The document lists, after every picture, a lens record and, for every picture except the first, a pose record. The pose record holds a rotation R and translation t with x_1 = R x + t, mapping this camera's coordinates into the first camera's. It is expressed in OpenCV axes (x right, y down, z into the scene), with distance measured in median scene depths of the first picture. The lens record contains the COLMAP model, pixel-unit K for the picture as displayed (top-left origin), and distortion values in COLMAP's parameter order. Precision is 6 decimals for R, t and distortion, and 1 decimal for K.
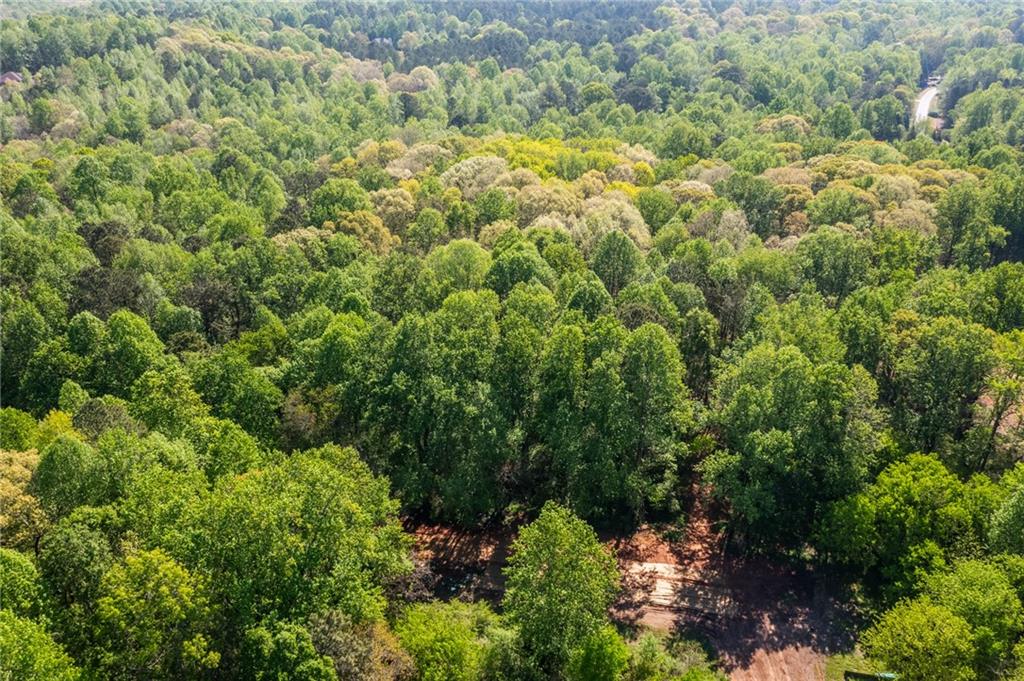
lens RADIAL K [[808.1, 0, 510.5], [0, 808.1, 332.6], [0, 0, 1]] dist [-0.013759, 0.040479]
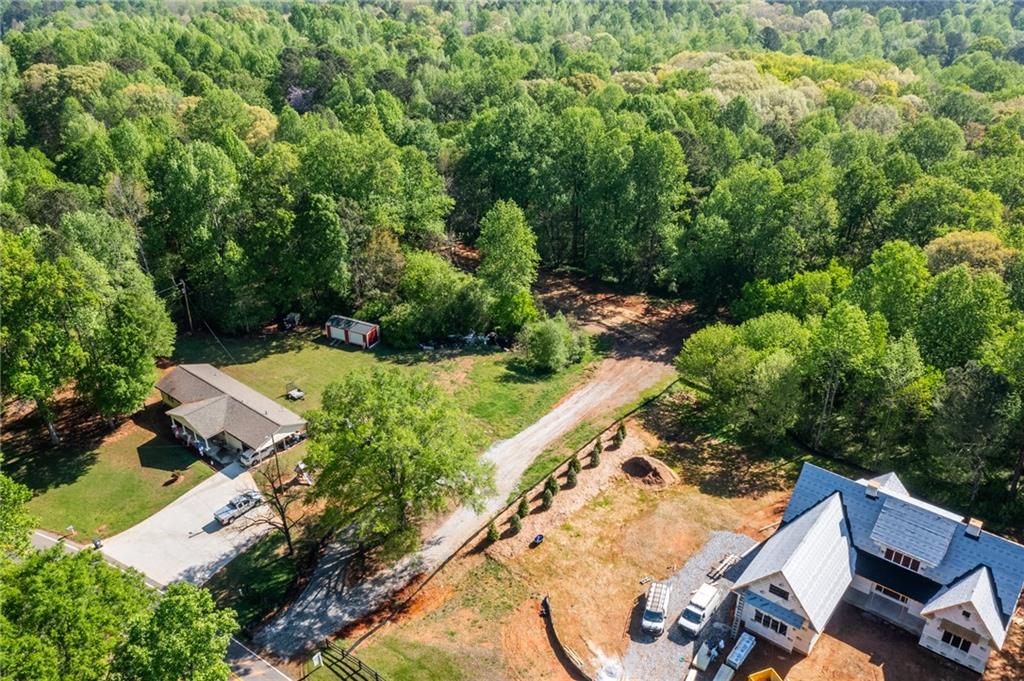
lens RADIAL K [[808.1, 0, 510.8], [0, 808.1, 332.3], [0, 0, 1]] dist [-0.013759, 0.040479]
pose [[0.833190, 0.259907, -0.488100, 0.699856], [-0.244457, 0.964848, 0.096481, 0.243297], [0.496019, 0.038933, 0.867439, -0.269430]]
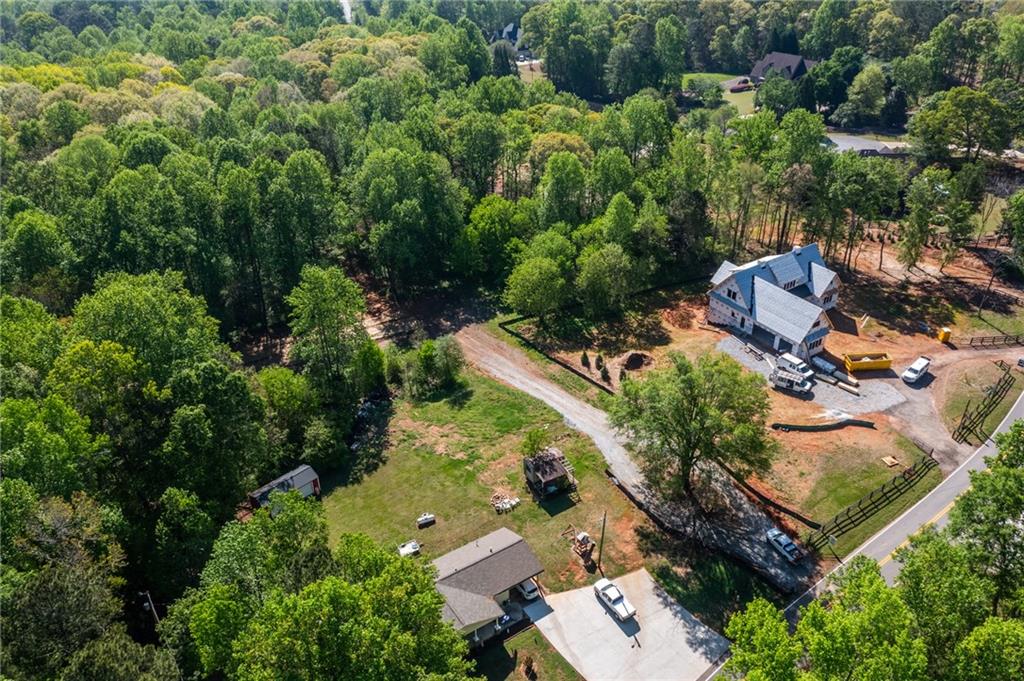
lens RADIAL K [[808.1, 0, 509.2], [0, 808.1, 343.5], [0, 0, 1]] dist [-0.013759, 0.040479]
pose [[0.772060, -0.339833, 0.537064, -0.381210], [0.288411, 0.940356, 0.180413, 0.148062], [-0.566341, 0.015606, 0.824023, -0.285843]]
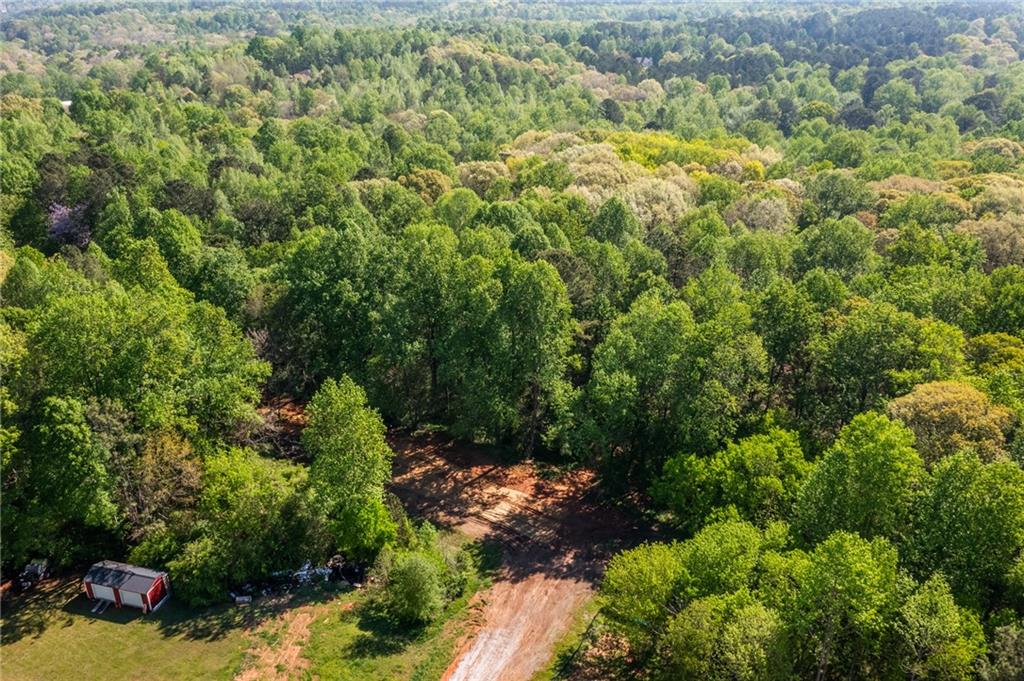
lens RADIAL K [[808.1, 0, 508.7], [0, 808.1, 338.0], [0, 0, 1]] dist [-0.013759, 0.040479]
pose [[0.925691, 0.153266, -0.345840, 0.513558], [-0.164666, 0.986343, -0.003633, 0.099245], [0.340560, 0.060311, 0.938287, 0.014796]]
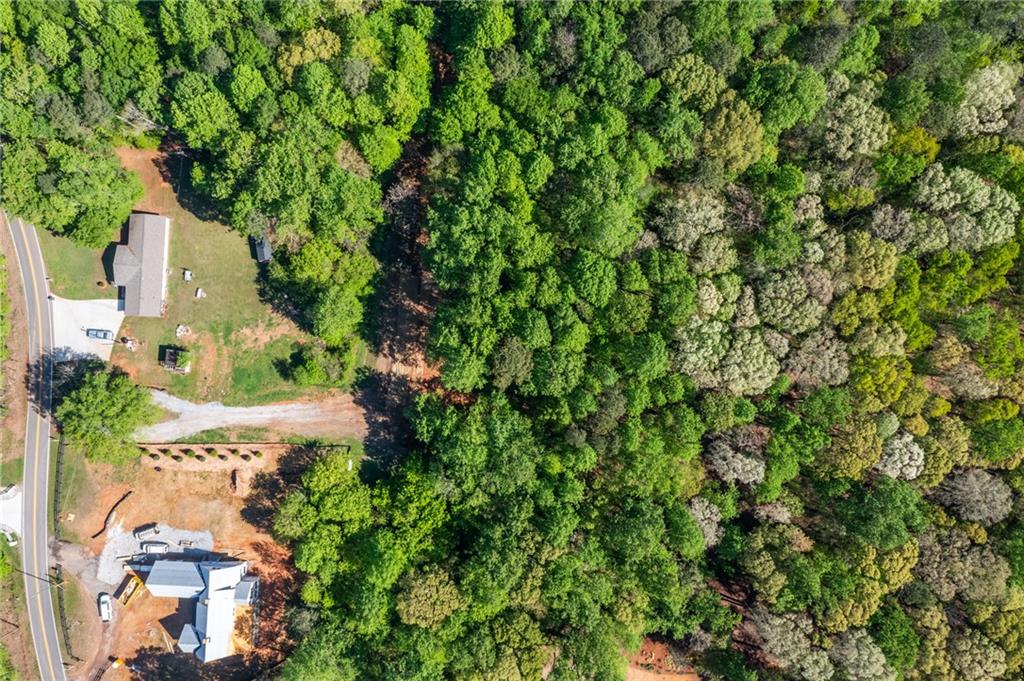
lens RADIAL K [[808.1, 0, 531.1], [0, 808.1, 351.1], [0, 0, 1]] dist [-0.013759, 0.040479]
pose [[0.051314, 0.998677, 0.003456, 0.150864], [-0.447452, 0.019897, 0.894087, -1.489806], [0.892835, -0.047426, 0.447880, 0.405719]]
